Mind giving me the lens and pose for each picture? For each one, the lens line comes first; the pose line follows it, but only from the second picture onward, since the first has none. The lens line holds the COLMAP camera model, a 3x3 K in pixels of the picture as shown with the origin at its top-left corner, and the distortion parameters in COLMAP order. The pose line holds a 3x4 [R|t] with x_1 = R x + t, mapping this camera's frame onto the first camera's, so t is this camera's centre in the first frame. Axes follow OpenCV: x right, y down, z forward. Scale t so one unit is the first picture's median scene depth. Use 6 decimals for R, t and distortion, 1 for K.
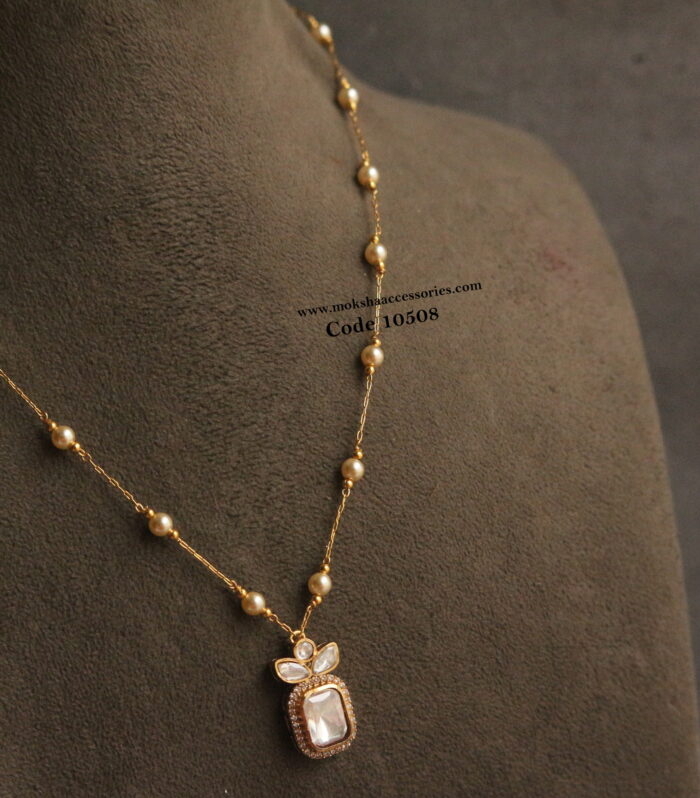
lens RADIAL K [[3210.2, 0, 350.0], [0, 3210.2, 391.6], [0, 0, 1]] dist [0.012321, 0.000000]
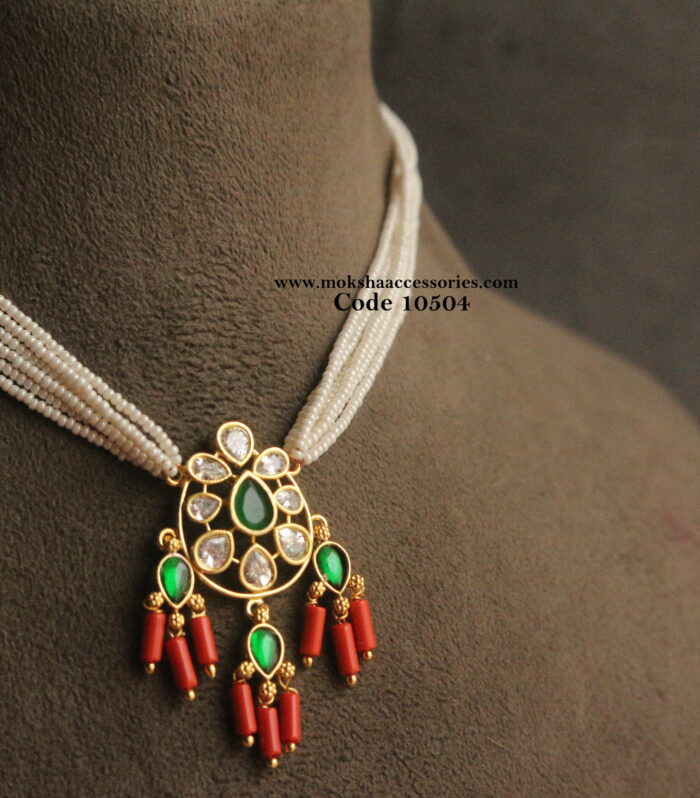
lens RADIAL K [[3210.2, 0, 343.2], [0, 3210.2, 401.5], [0, 0, 1]] dist [0.012321, 0.000000]
pose [[0.982100, 0.183708, 0.041601, -0.053679], [-0.177568, 0.976652, -0.120913, 0.037212], [-0.062842, 0.111362, 0.991791, 0.282216]]
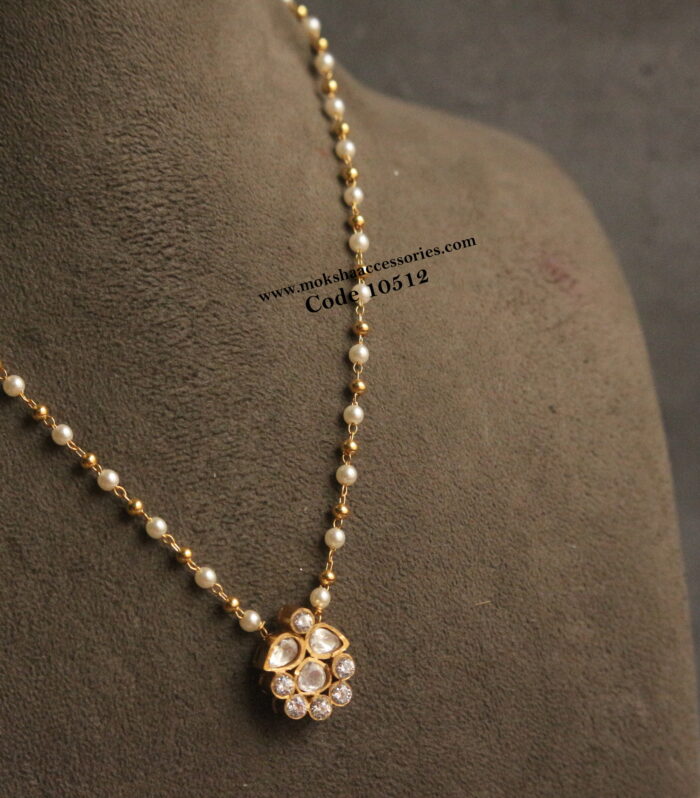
lens RADIAL K [[3210.2, 0, 353.6], [0, 3210.2, 392.0], [0, 0, 1]] dist [0.012321, 0.000000]
pose [[0.999442, 0.029564, 0.015544, -0.007949], [-0.028971, 0.998893, -0.037057, 0.031300], [-0.016622, 0.036586, 0.999192, 0.095381]]
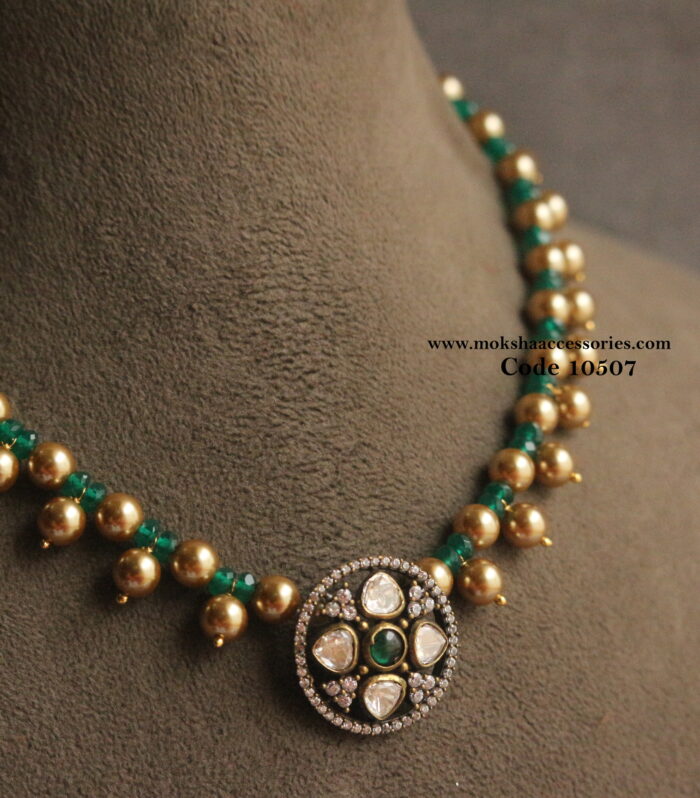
lens RADIAL K [[3210.2, 0, 343.8], [0, 3210.2, 401.1], [0, 0, 1]] dist [0.012321, 0.000000]
pose [[0.994624, 0.088256, 0.054169, -0.078846], [-0.083521, 0.992942, -0.084199, 0.025291], [-0.061218, 0.079223, 0.994975, 0.277779]]
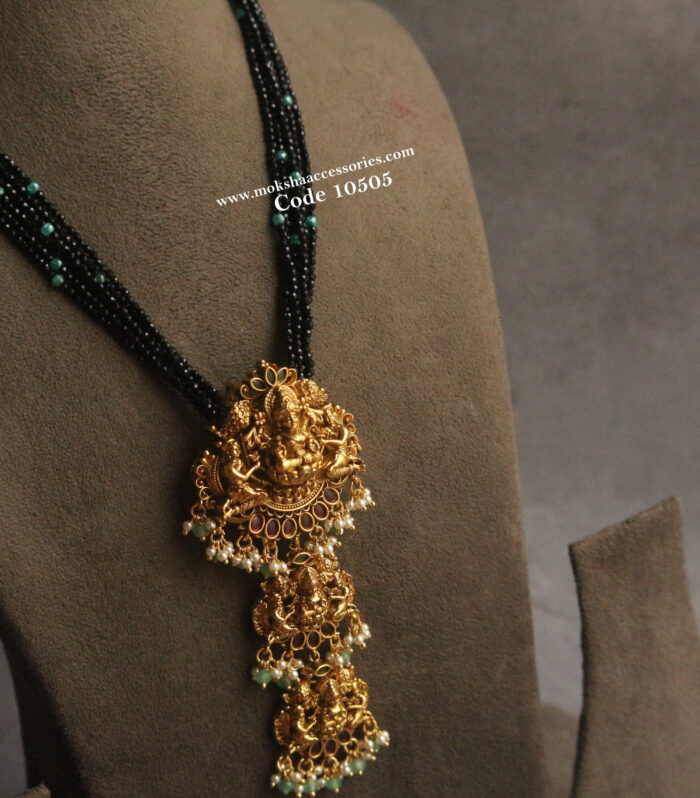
lens RADIAL K [[3210.2, 0, 356.7], [0, 3210.2, 404.5], [0, 0, 1]] dist [0.012321, 0.000000]
pose [[0.997342, -0.023641, 0.068917, -0.052679], [0.018115, 0.996652, 0.079735, -0.027791], [-0.070571, -0.078274, 0.994431, -0.343422]]
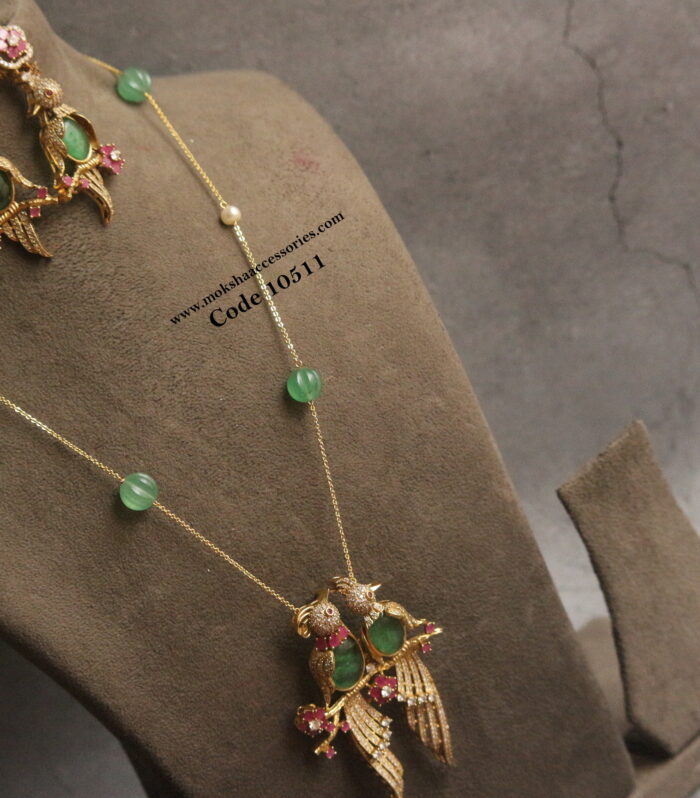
lens RADIAL K [[3210.2, 0, 374.6], [0, 3210.2, 408.8], [0, 0, 1]] dist [0.012321, 0.000000]
pose [[0.949955, -0.310399, 0.035181, 0.007017], [0.305204, 0.946221, 0.107310, -0.089564], [-0.066598, -0.091203, 0.993603, -0.528844]]
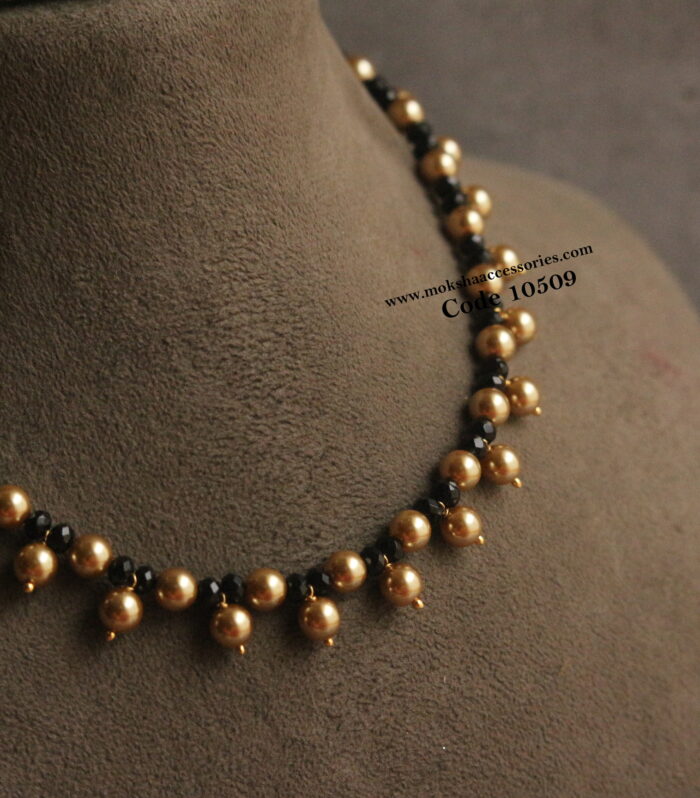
lens RADIAL K [[3210.2, 0, 345.4], [0, 3210.2, 395.5], [0, 0, 1]] dist [0.012321, 0.000000]
pose [[0.989998, -0.010888, 0.140659, -0.142706], [0.004773, 0.999032, 0.043735, -0.074562], [-0.140999, -0.042626, 0.989092, 0.213005]]
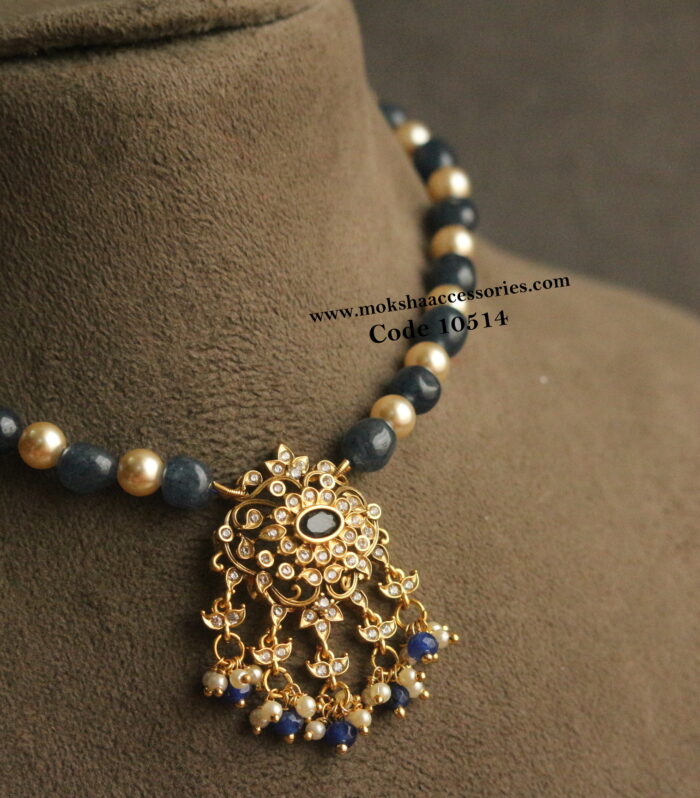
lens RADIAL K [[3210.2, 0, 345.2], [0, 3210.2, 397.0], [0, 0, 1]] dist [0.012321, 0.000000]
pose [[0.998428, 0.055229, -0.009521, -0.023049], [-0.055393, 0.998304, -0.017933, -0.050804], [0.008515, 0.018432, 0.999794, 0.273613]]
